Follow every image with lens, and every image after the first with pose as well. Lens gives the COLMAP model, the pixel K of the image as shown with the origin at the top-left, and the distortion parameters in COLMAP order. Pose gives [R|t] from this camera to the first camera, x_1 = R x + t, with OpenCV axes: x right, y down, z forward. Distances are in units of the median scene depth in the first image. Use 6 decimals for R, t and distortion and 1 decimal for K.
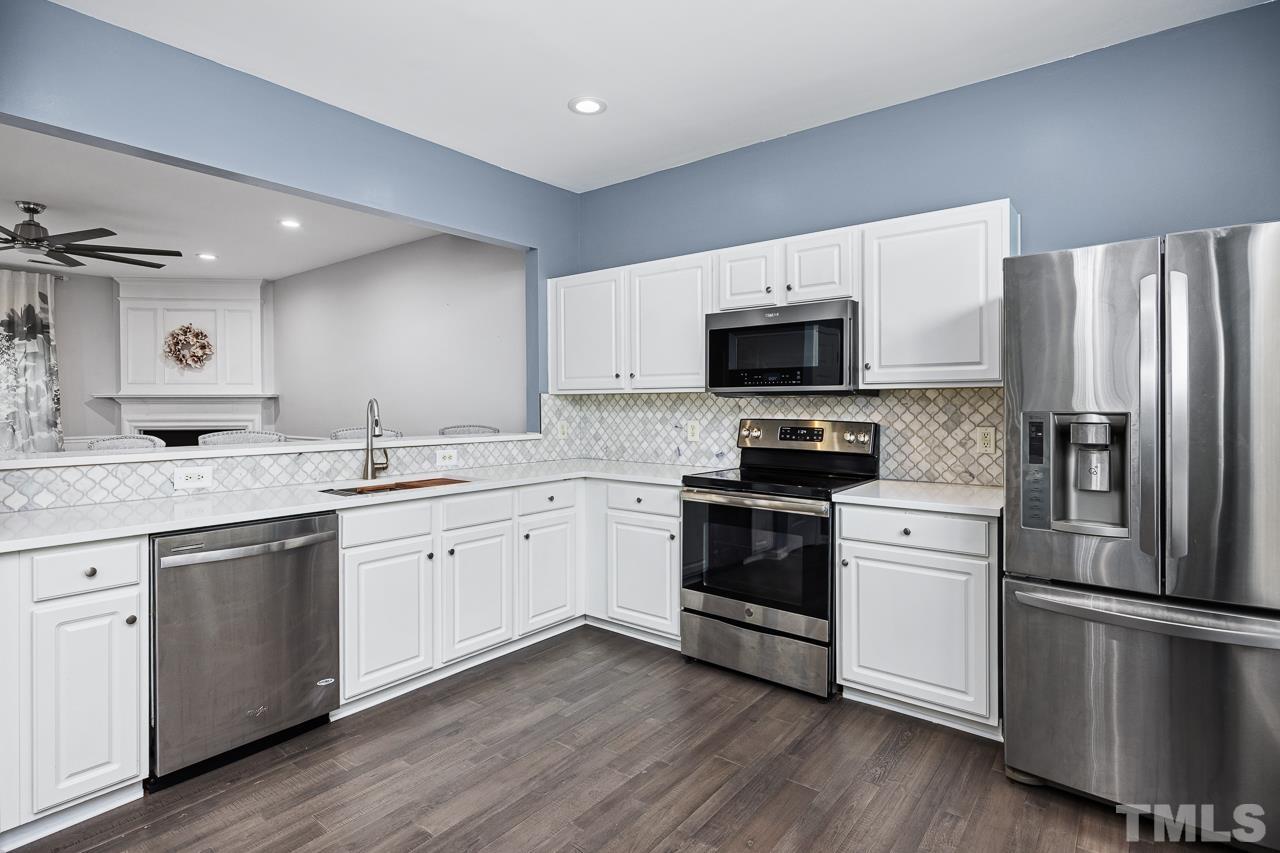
lens RADIAL K [[635.7, 0, 631.6], [0, 635.7, 404.2], [0, 0, 1]] dist [-0.002478, 0.000509]
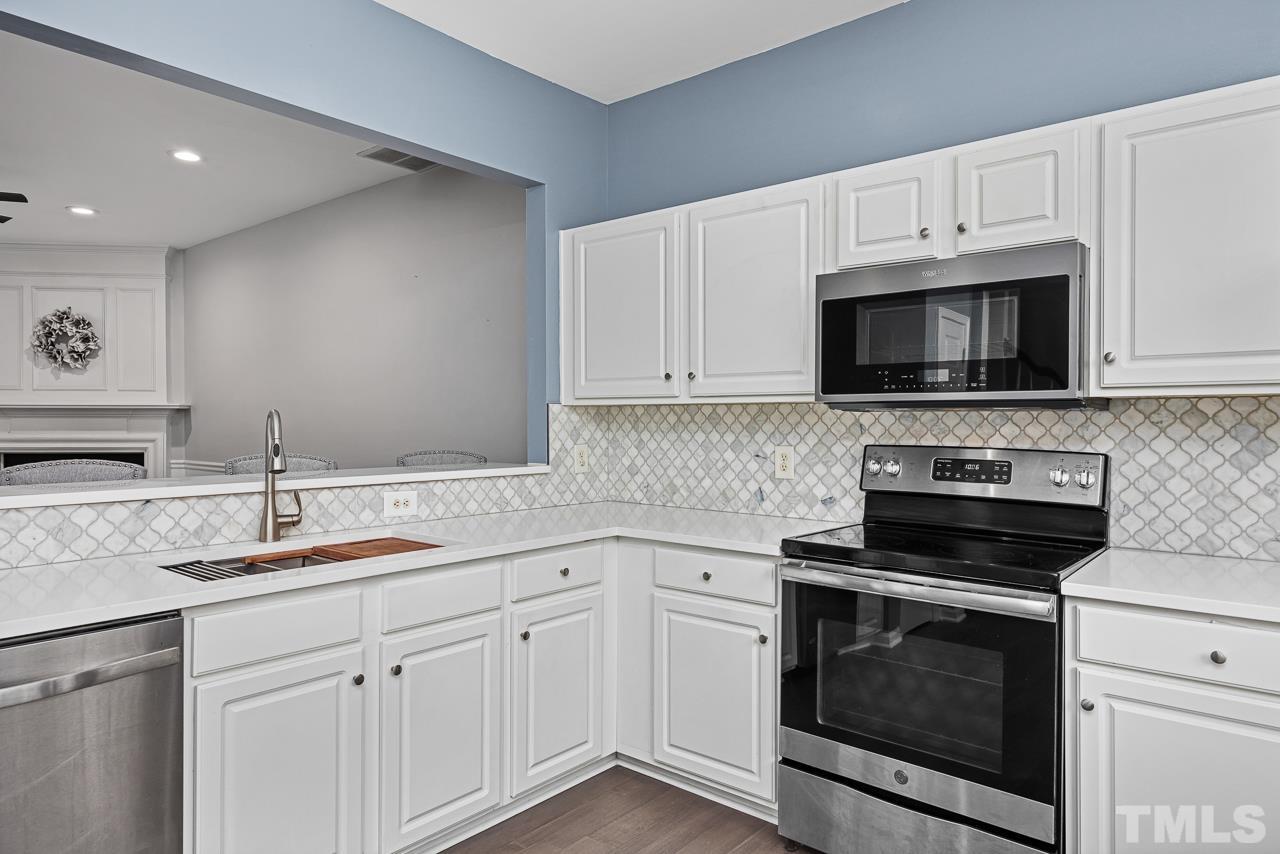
lens RADIAL K [[791.2, 0, 641.6], [0, 791.2, 418.8], [0, 0, 1]] dist [0.011227, 0.003069]
pose [[0.999696, 0.004519, -0.024218, -0.033594], [-0.004565, 0.999988, -0.001821, -0.000273], [0.024209, 0.001931, 0.999705, 0.229561]]
